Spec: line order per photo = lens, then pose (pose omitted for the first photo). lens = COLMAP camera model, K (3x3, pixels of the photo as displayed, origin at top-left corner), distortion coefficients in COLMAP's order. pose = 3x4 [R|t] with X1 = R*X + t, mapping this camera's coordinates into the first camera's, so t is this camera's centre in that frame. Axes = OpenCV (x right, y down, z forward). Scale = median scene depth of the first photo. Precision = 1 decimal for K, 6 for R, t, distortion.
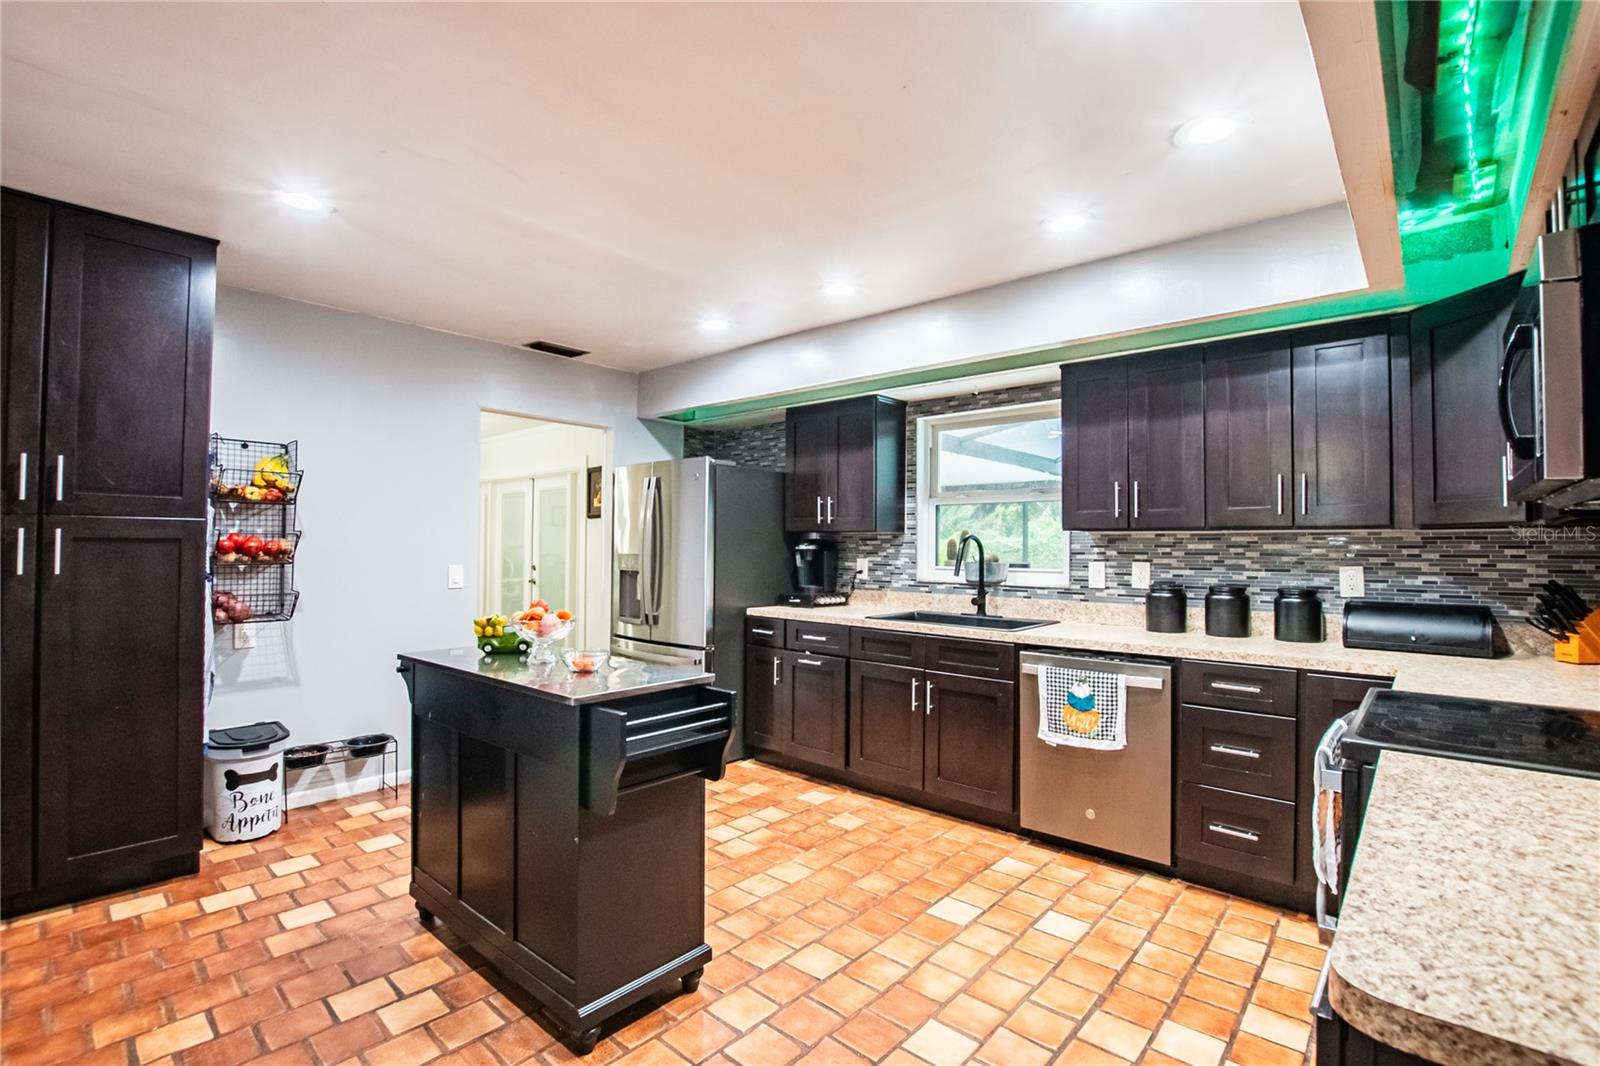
lens RADIAL K [[726.6, 0, 794.4], [0, 726.6, 533.6], [0, 0, 1]] dist [-0.027507, -0.000061]
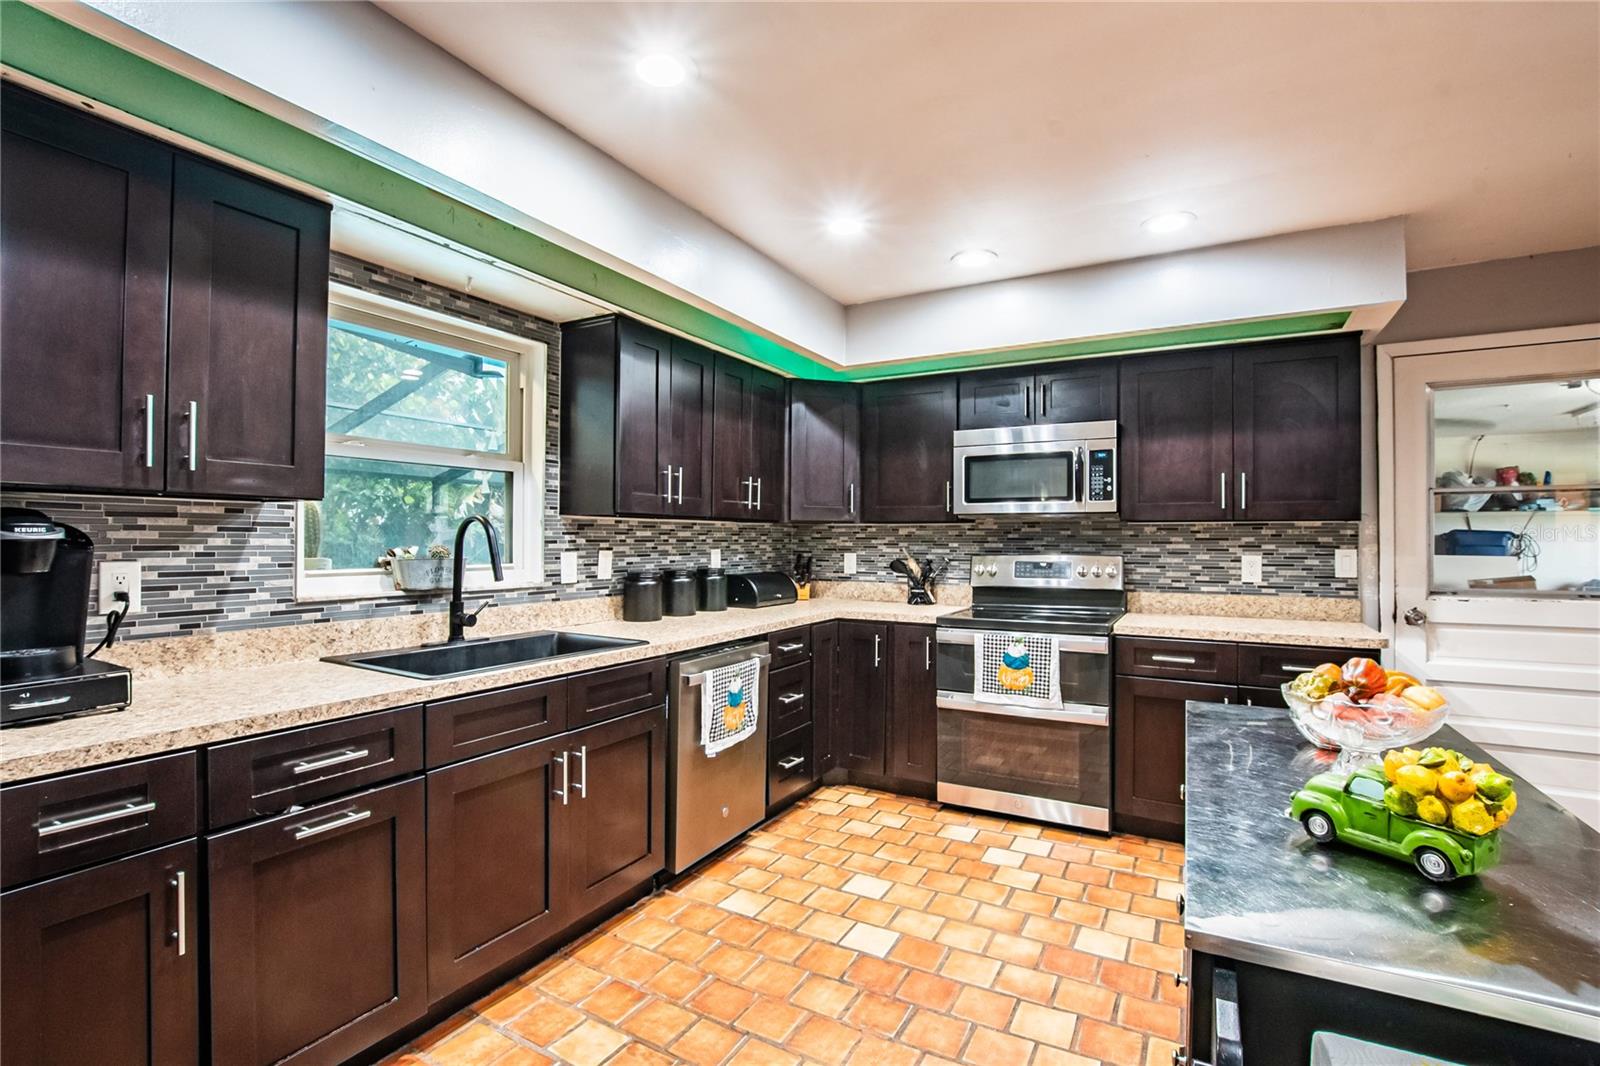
lens RADIAL K [[726.6, 0, 794.8], [0, 726.6, 533.3], [0, 0, 1]] dist [-0.027507, -0.000061]
pose [[-0.213393, -0.002594, 0.976963, -0.502365], [-0.025627, 0.999667, -0.002943, 0.014894], [-0.976630, -0.025665, -0.213388, 1.018953]]
